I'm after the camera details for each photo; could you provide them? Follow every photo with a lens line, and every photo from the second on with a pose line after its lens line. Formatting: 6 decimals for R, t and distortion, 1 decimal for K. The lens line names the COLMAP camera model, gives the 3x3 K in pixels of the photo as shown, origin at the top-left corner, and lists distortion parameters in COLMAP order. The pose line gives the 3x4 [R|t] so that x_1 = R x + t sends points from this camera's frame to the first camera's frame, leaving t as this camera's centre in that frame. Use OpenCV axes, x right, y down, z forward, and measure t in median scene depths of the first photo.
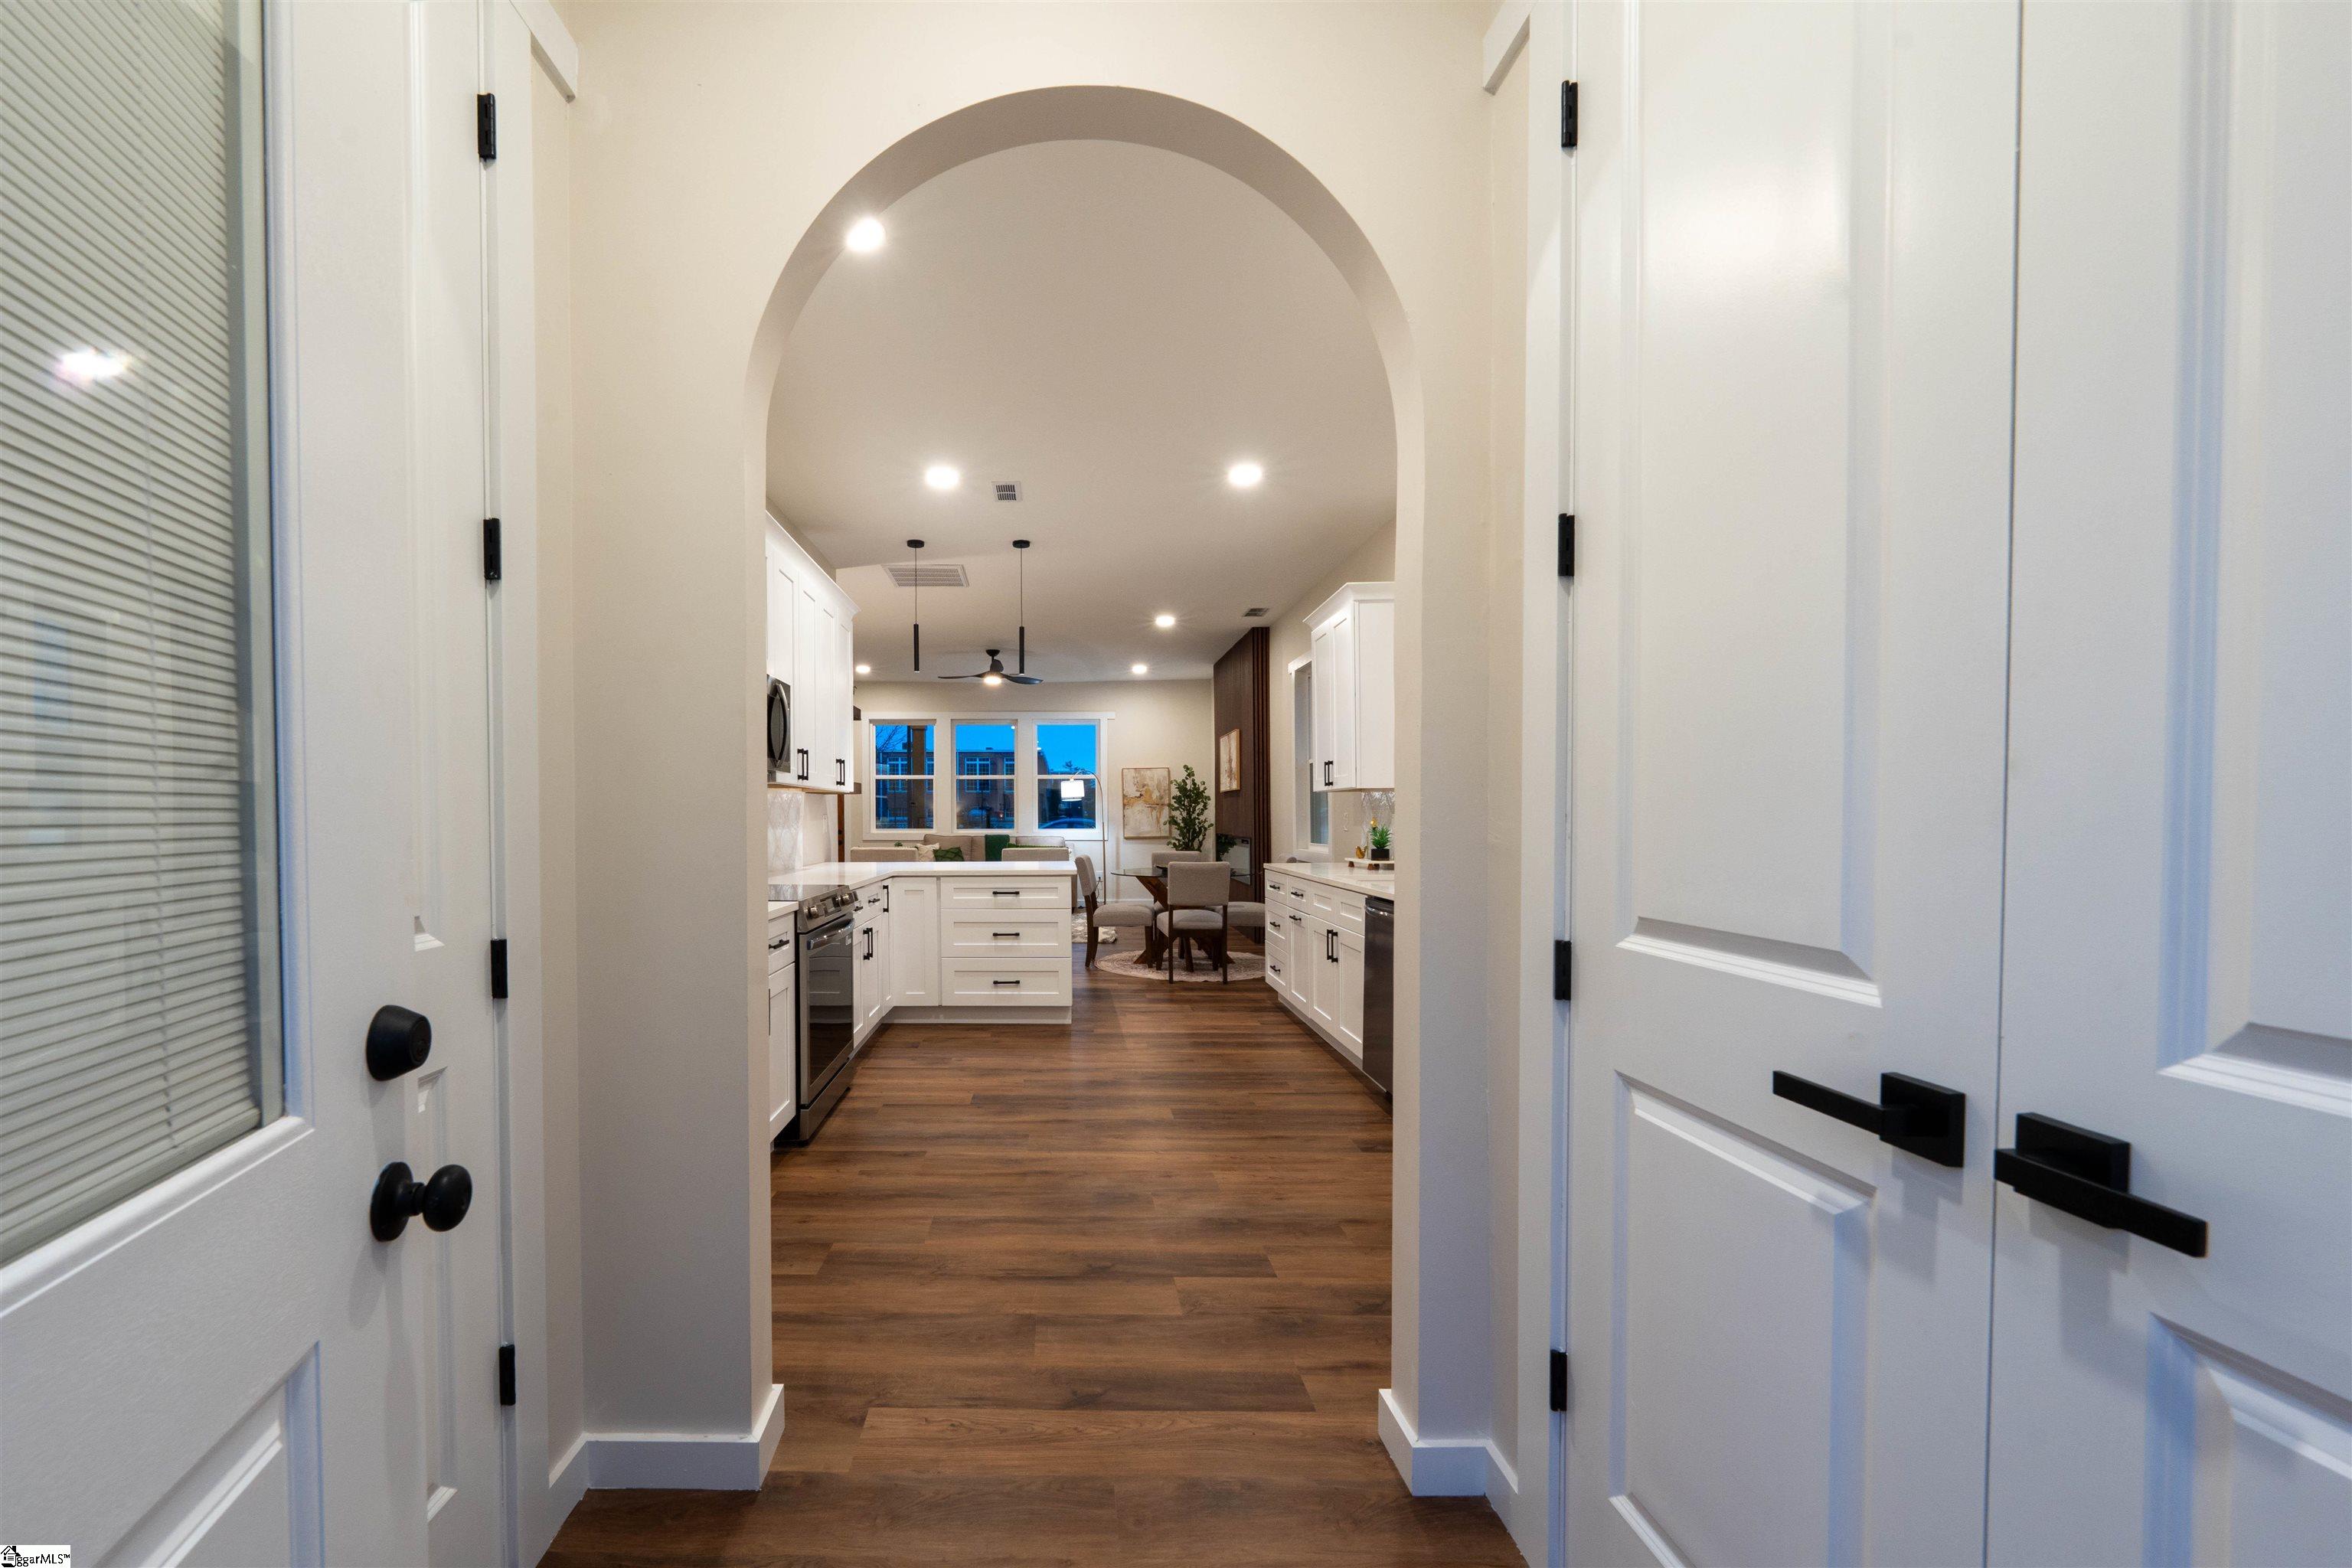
lens RADIAL K [[885.2, 0, 1061.3], [0, 885.2, 839.2], [0, 0, 1]] dist [0.000456, 0.000011]
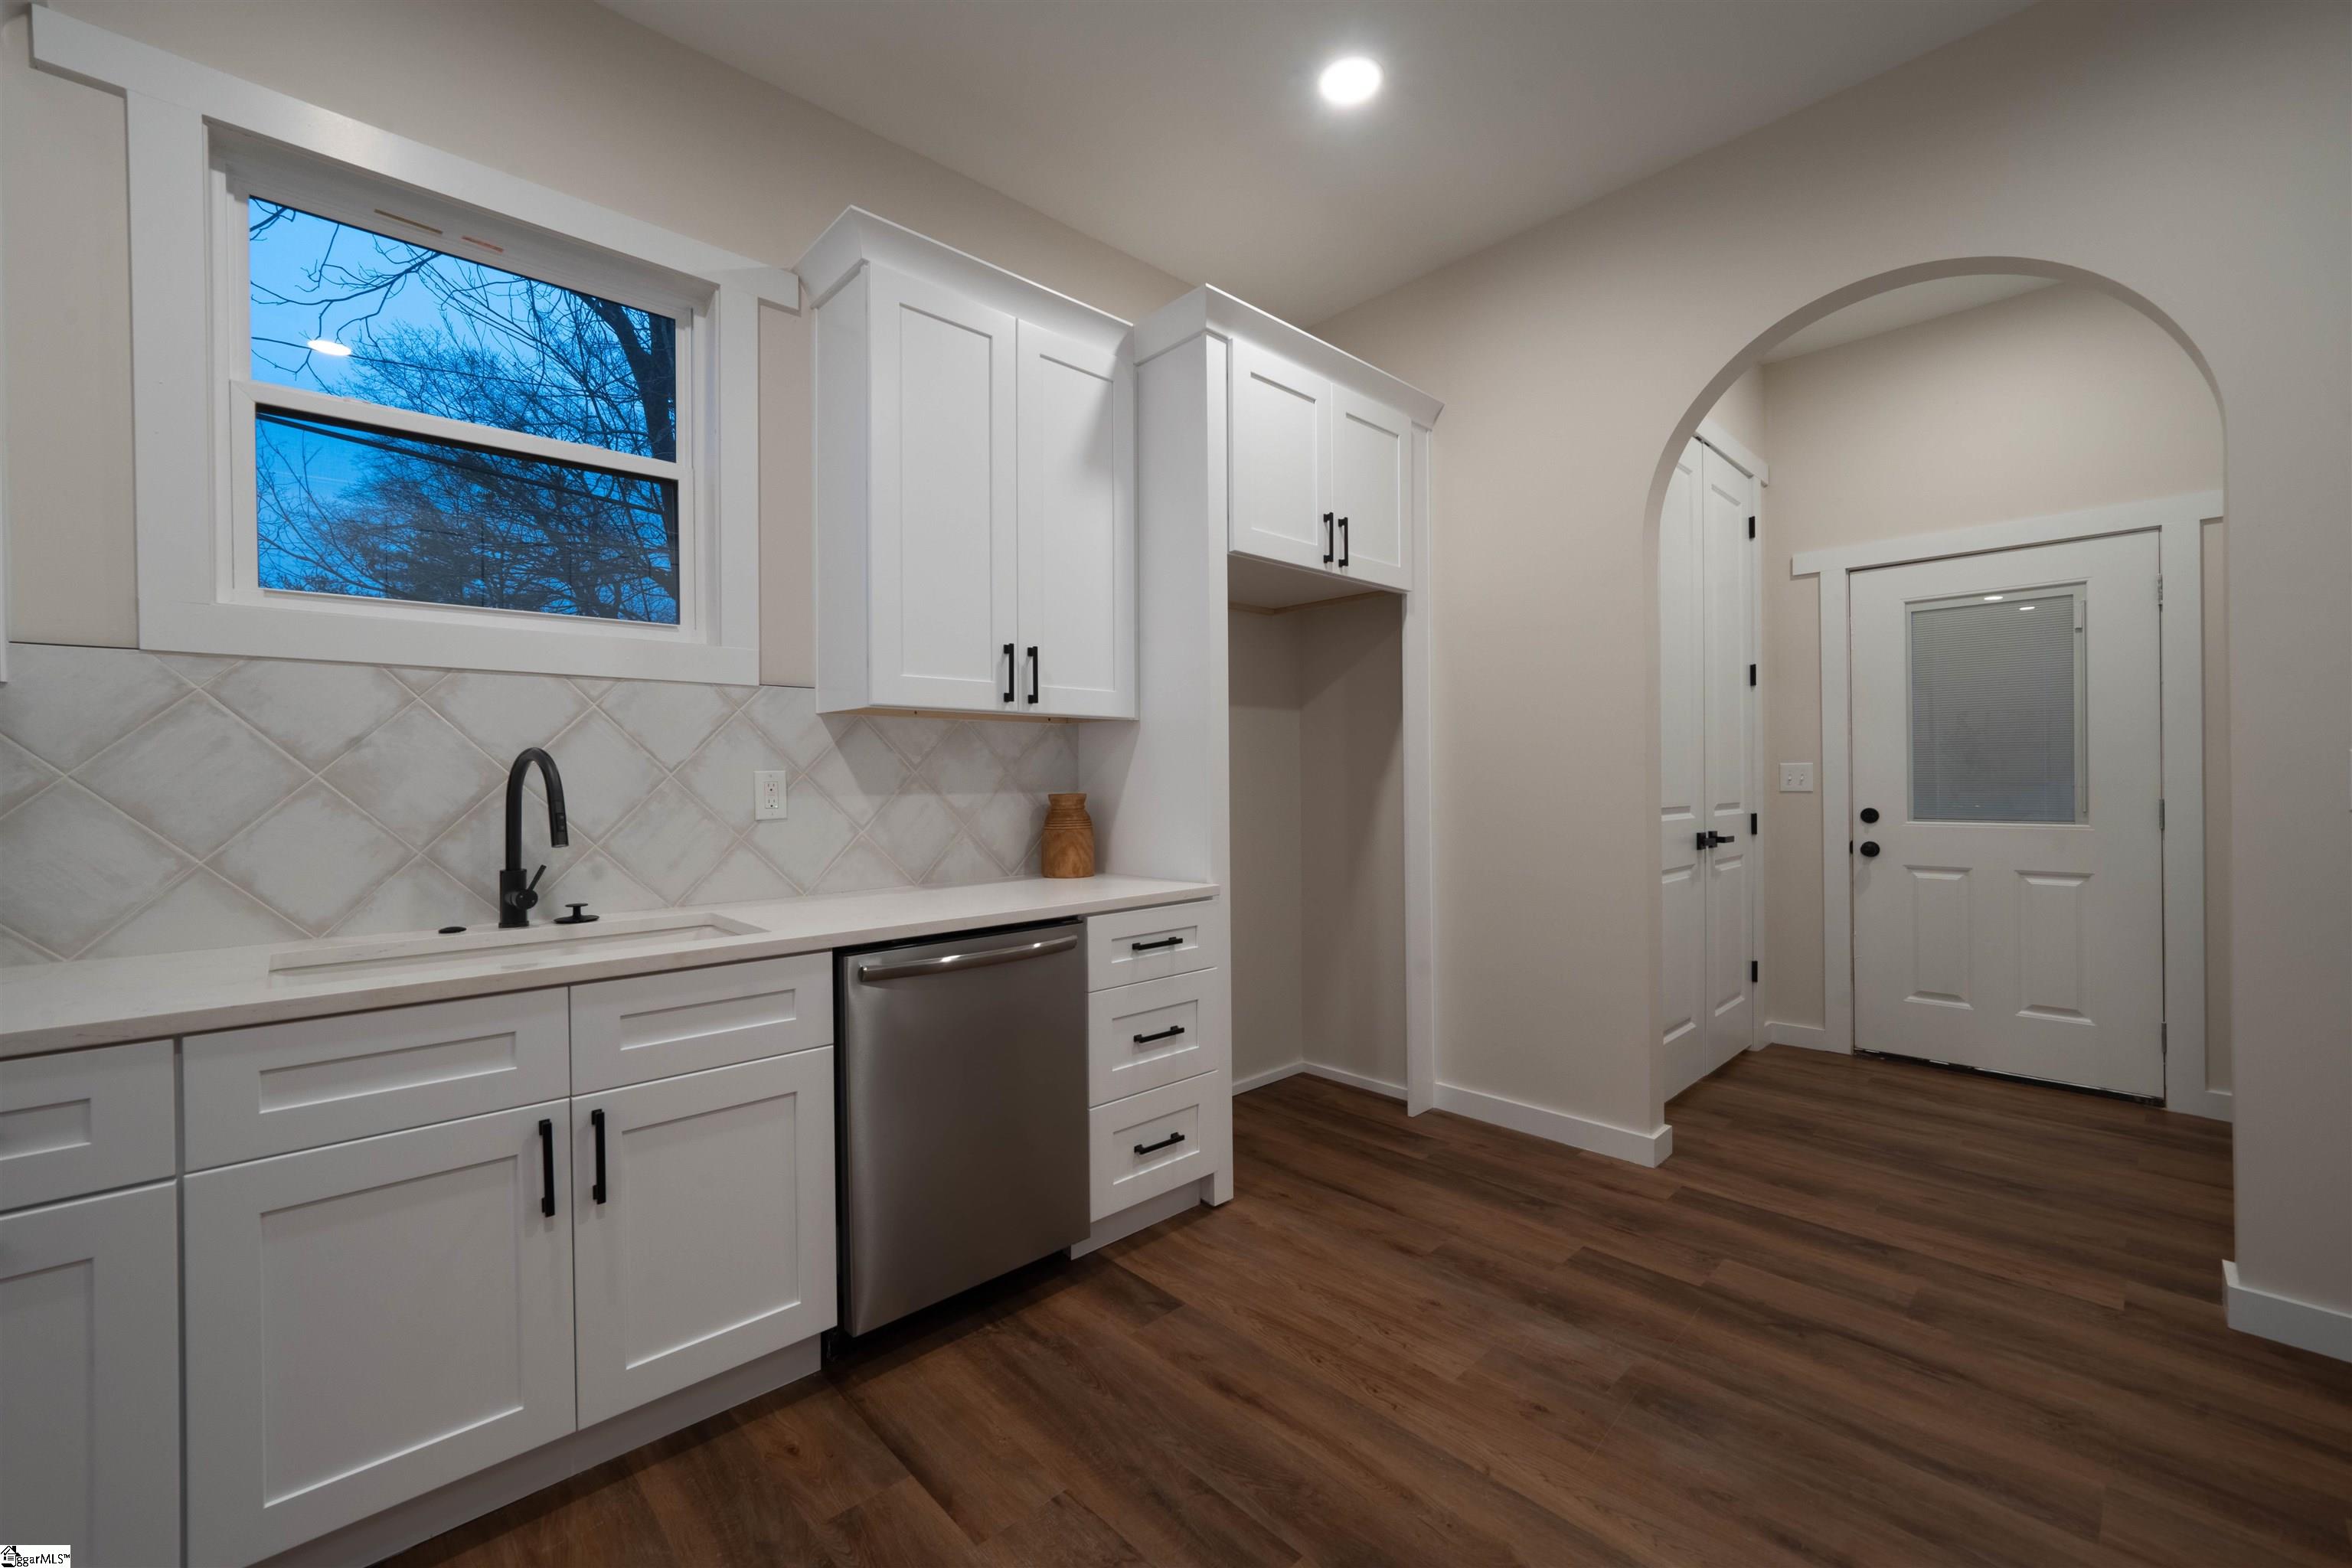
lens RADIAL K [[950.5, 0, 1176.0], [0, 950.5, 784.0], [0, 0, 1]] dist [-0.001507, 0.000247]
pose [[-0.684210, 0.004075, 0.729274, -0.087622], [0.028724, 0.999359, 0.021364, -0.018202], [-0.728719, 0.035565, -0.683888, 0.839292]]
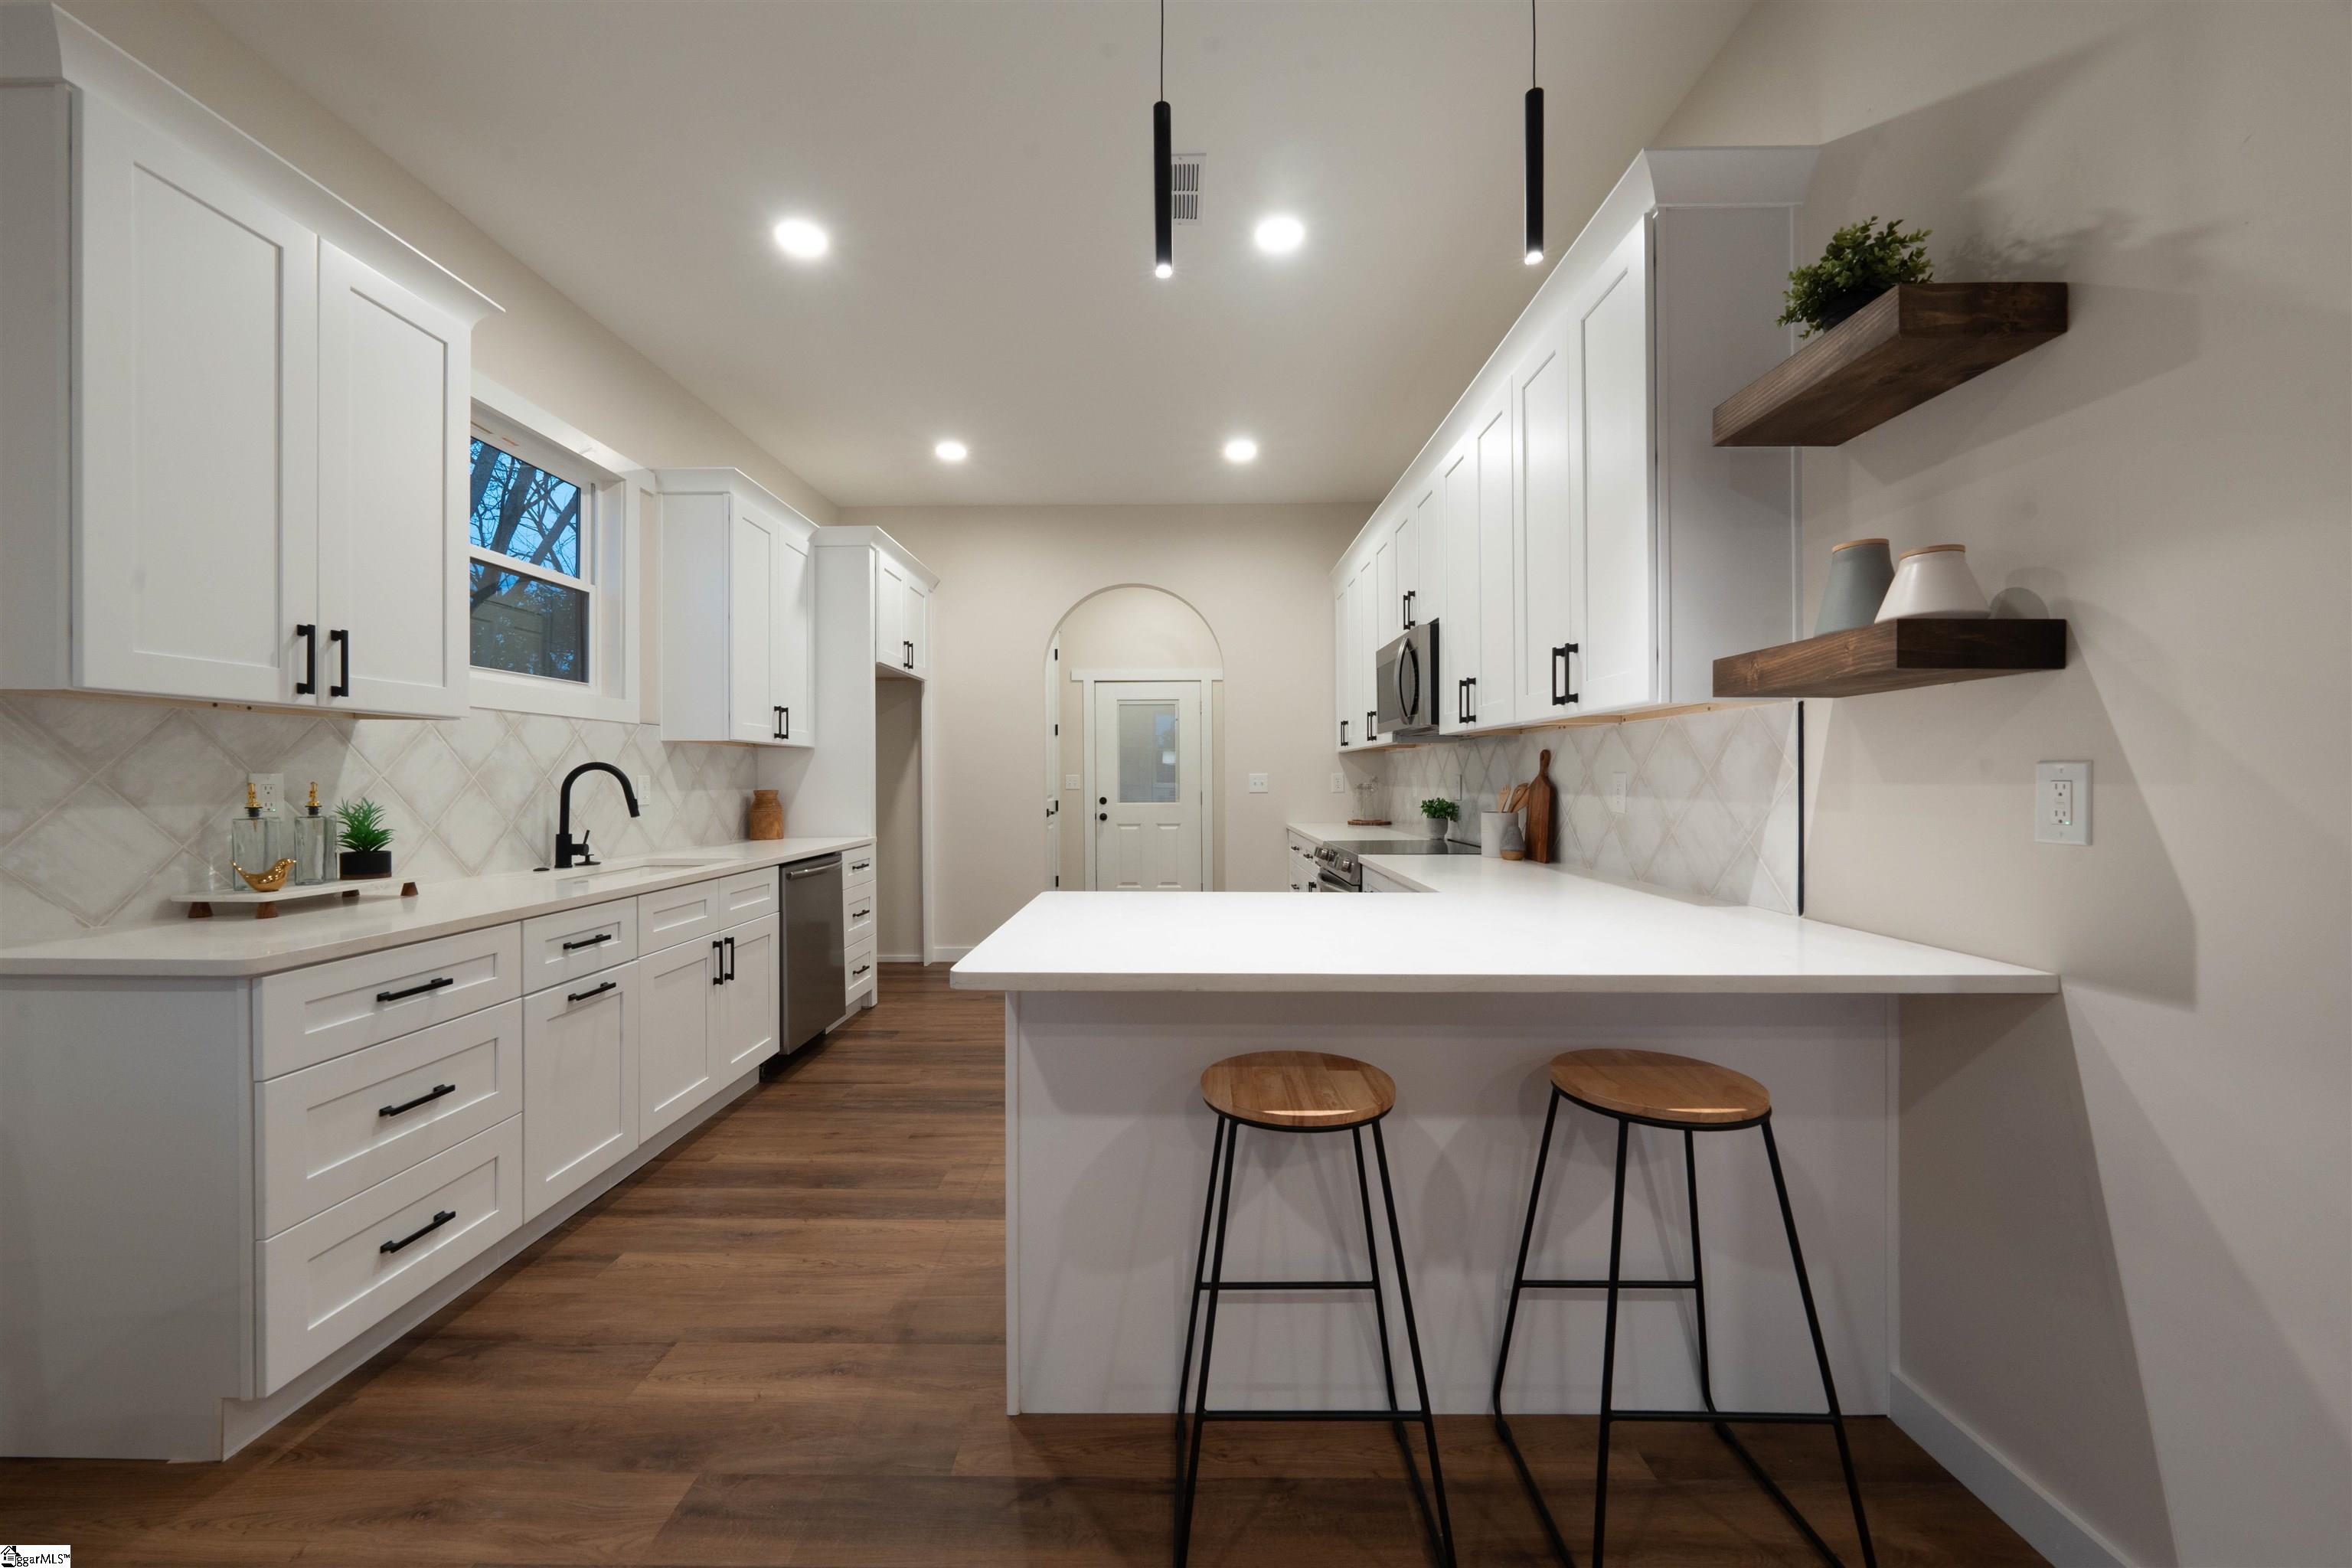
lens RADIAL K [[875.5, 0, 1171.7], [0, 875.5, 785.4], [0, 0, 1]] dist [-0.001348, -0.000038]
pose [[-0.999879, 0.005714, 0.014445, -0.050517], [0.006186, 0.999440, 0.032879, -0.032031], [-0.014249, 0.032964, -0.999355, 1.323919]]
